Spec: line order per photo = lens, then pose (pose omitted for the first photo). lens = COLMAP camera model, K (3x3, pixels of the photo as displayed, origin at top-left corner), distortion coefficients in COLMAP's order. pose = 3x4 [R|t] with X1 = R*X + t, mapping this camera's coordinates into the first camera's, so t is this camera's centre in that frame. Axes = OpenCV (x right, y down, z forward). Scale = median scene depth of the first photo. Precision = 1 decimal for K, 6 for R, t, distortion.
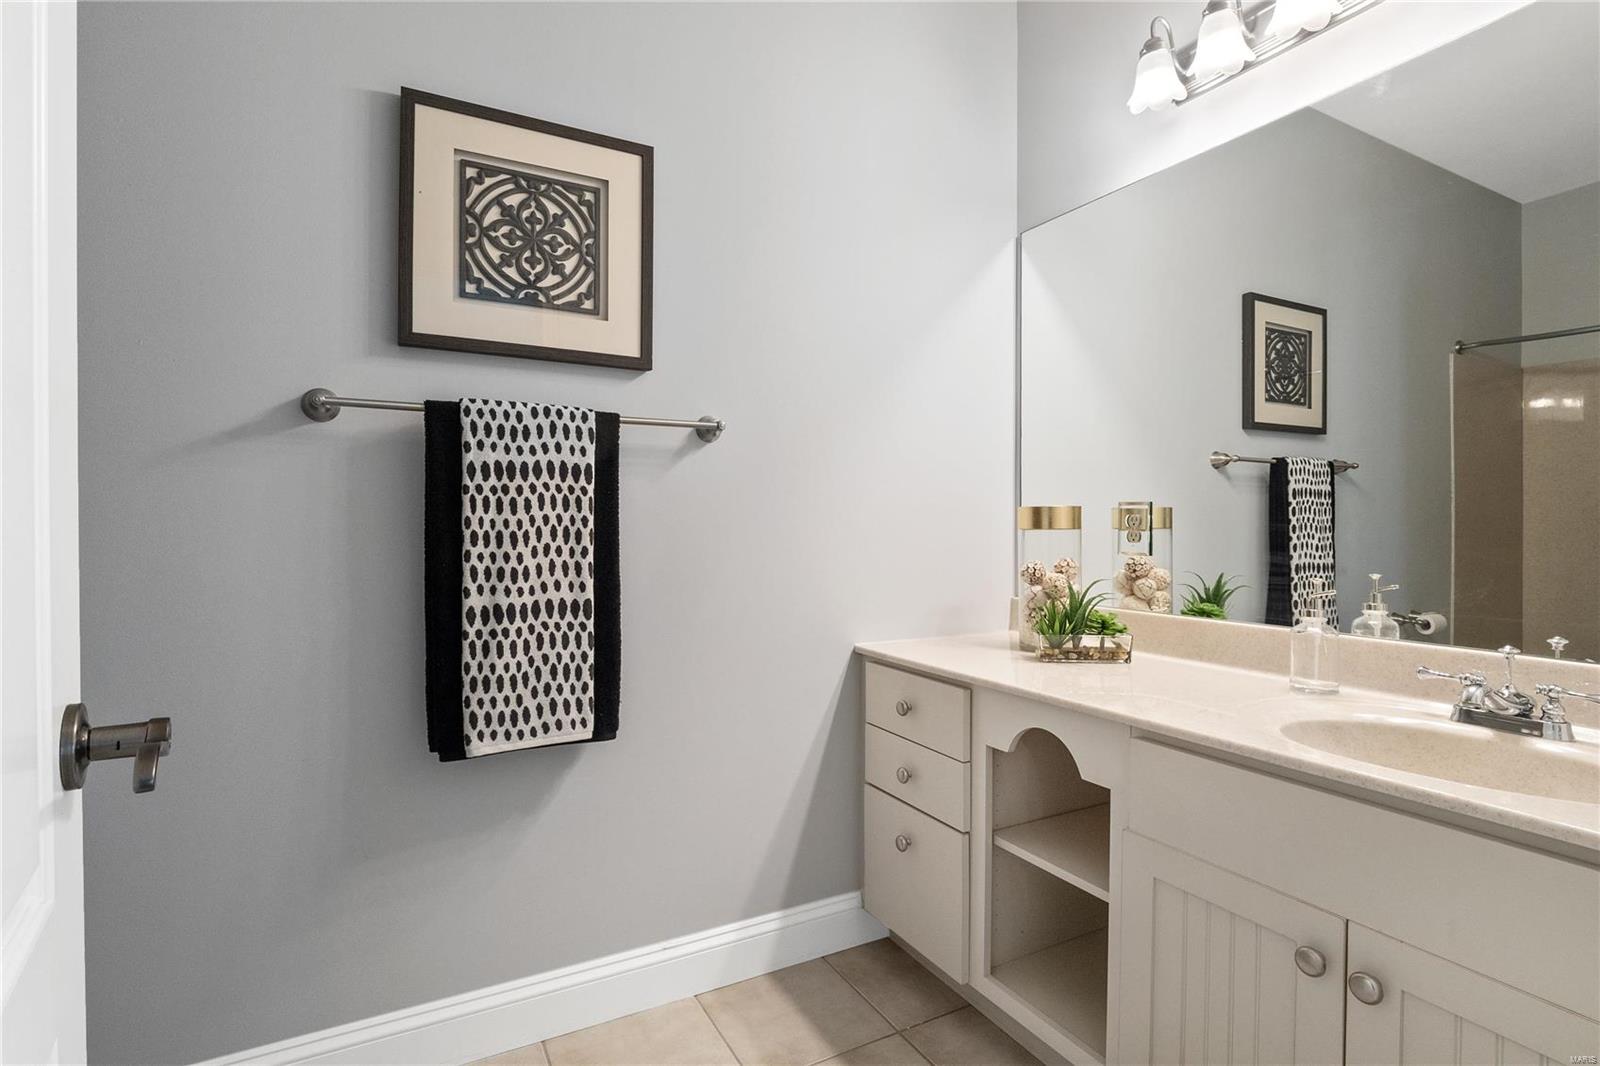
lens RADIAL K [[740.7, 0, 796.3], [0, 740.7, 529.3], [0, 0, 1]] dist [-0.016359, 0.003291]
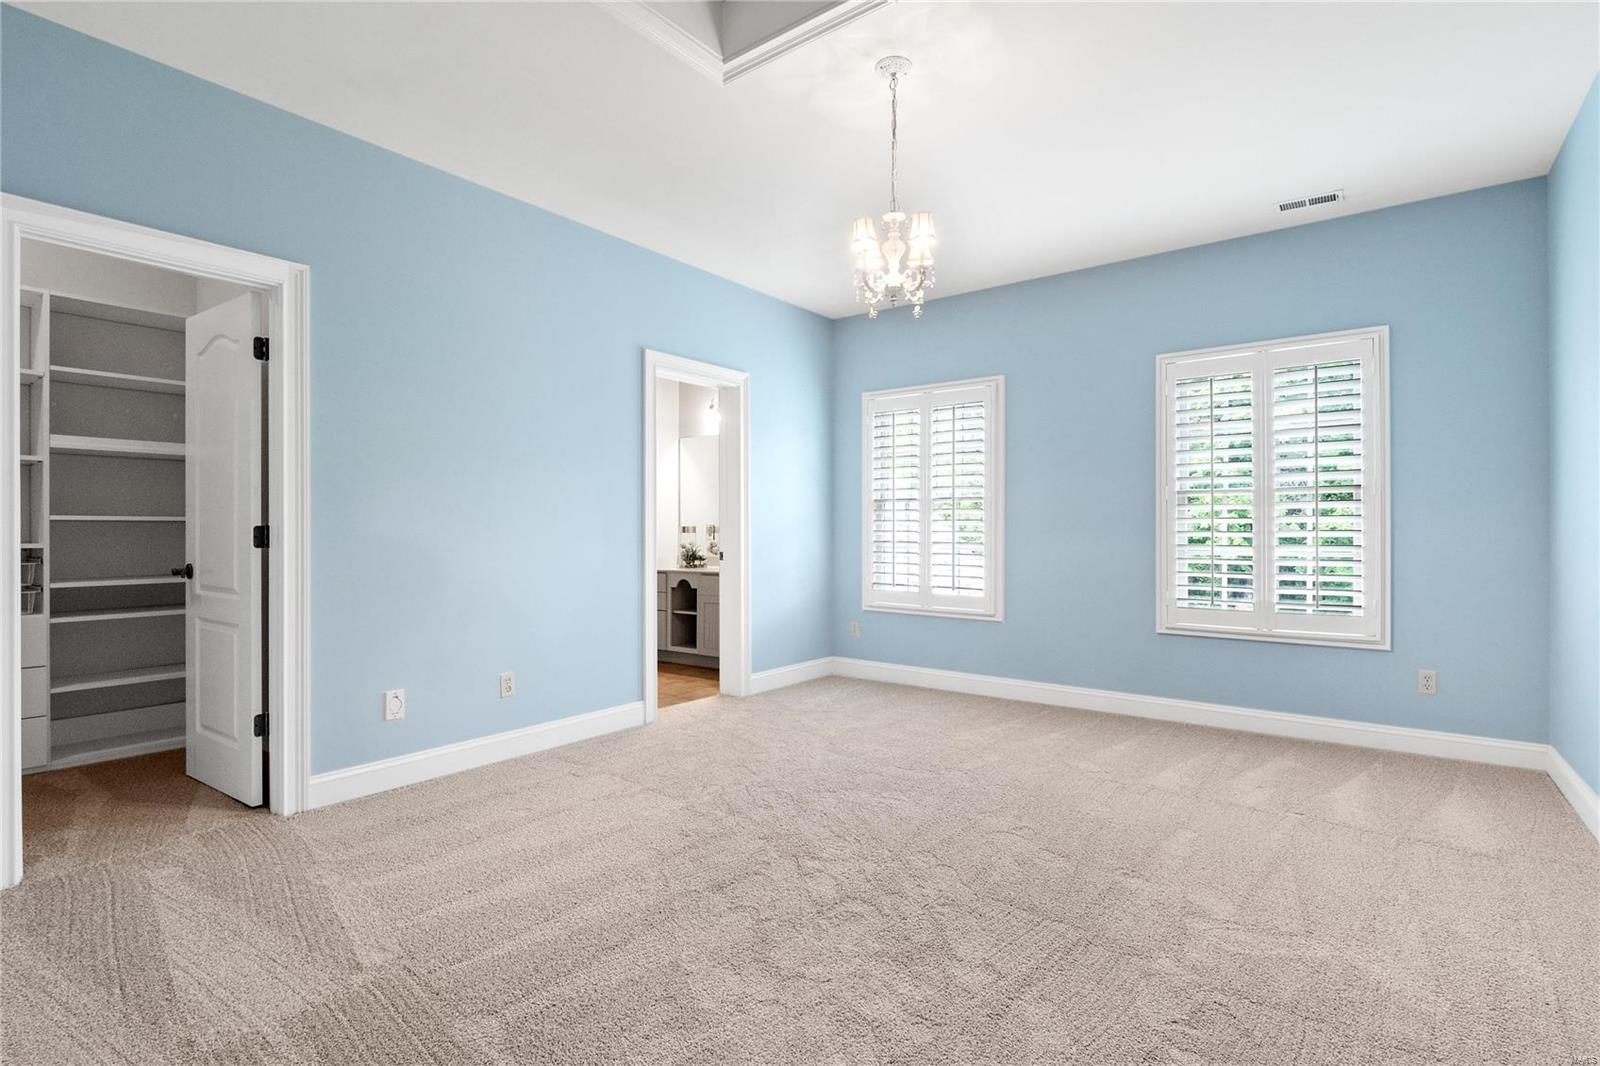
lens RADIAL K [[740.7, 0, 799.4], [0, 740.7, 533.5], [0, 0, 1]] dist [-0.016359, 0.003291]
pose [[0.908920, -0.003214, 0.416958, -0.677332], [0.006150, 0.999965, -0.005699, 0.027506], [-0.416925, 0.007744, 0.908908, -2.554881]]
